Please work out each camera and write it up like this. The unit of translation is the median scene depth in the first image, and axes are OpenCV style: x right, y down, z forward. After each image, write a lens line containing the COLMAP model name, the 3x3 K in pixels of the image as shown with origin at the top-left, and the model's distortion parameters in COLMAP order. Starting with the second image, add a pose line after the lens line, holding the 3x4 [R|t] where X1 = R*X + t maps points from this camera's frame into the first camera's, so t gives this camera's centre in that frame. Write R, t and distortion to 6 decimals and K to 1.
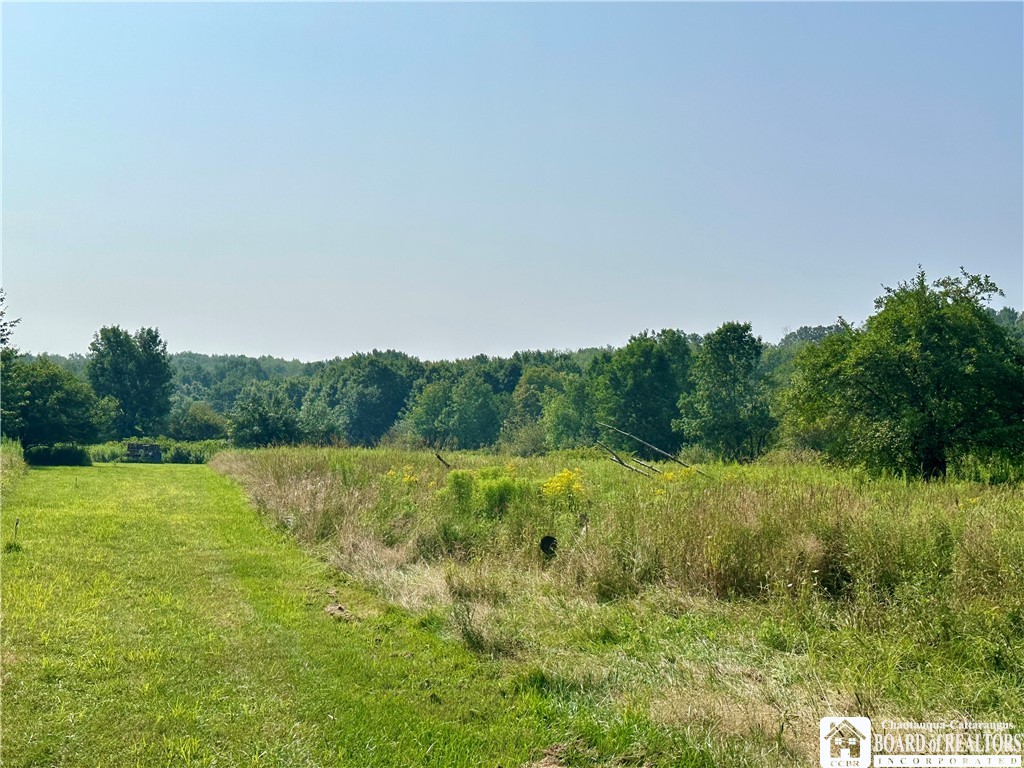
lens RADIAL K [[1148.0, 0, 508.7], [0, 1148.0, 386.0], [0, 0, 1]] dist [0.229294, -0.489741]
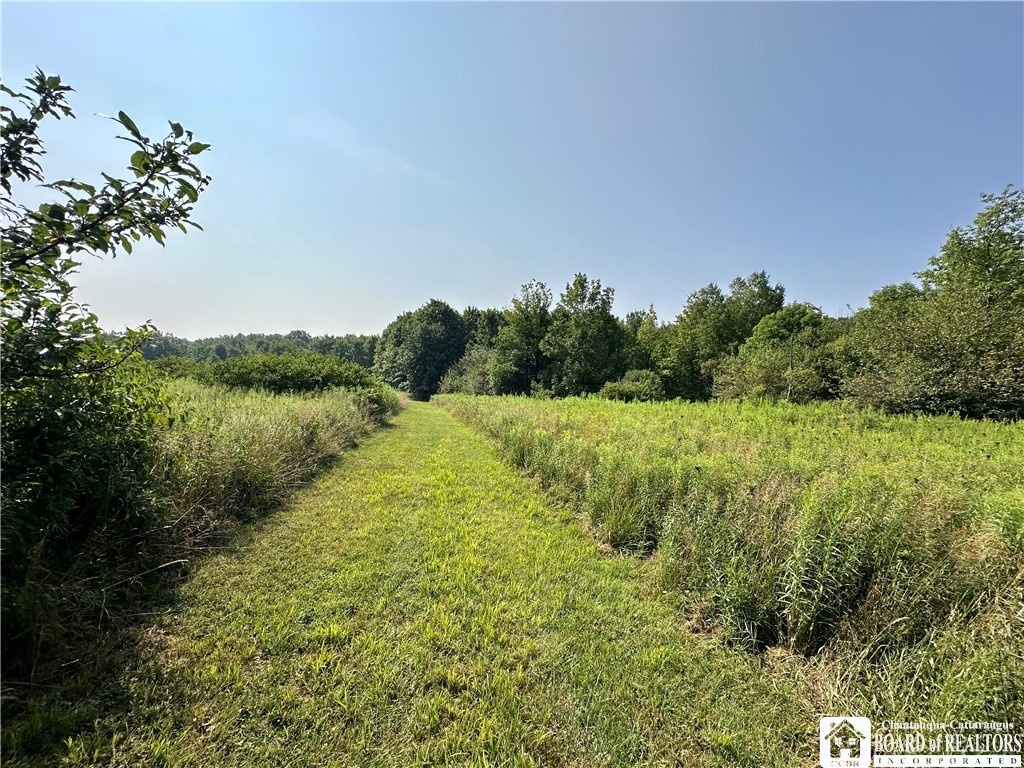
lens RADIAL K [[410.9, 0, 512.0], [0, 410.9, 384.0], [0, 0, 1]] dist [-0.000030, 0.000707]
pose [[0.996058, 0.010042, 0.088138, -0.072114], [-0.014085, 0.998871, 0.045369, 0.032054], [-0.087583, -0.046432, 0.995075, 0.546399]]
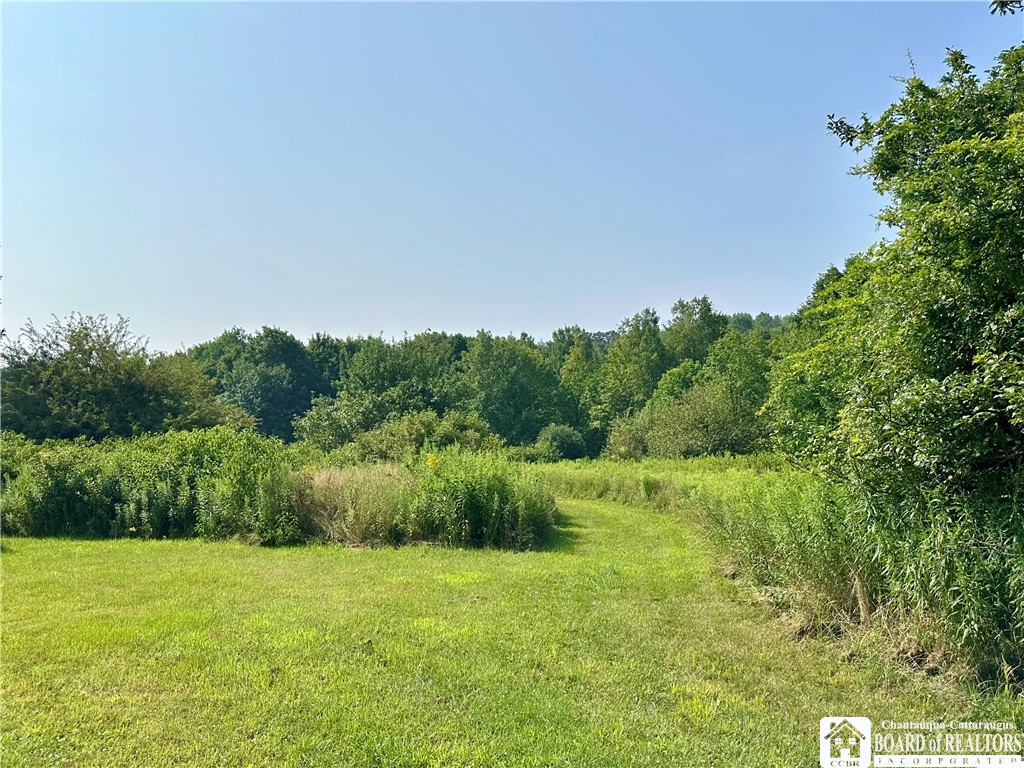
lens RADIAL K [[887.3, 0, 512.0], [0, 887.3, 384.0], [0, 0, 1]] dist [0.004708, 0.000712]
pose [[0.960998, -0.015716, 0.276110, -0.114679], [0.020170, 0.999708, -0.013298, 0.019083], [-0.275820, 0.018349, 0.961034, 0.376691]]
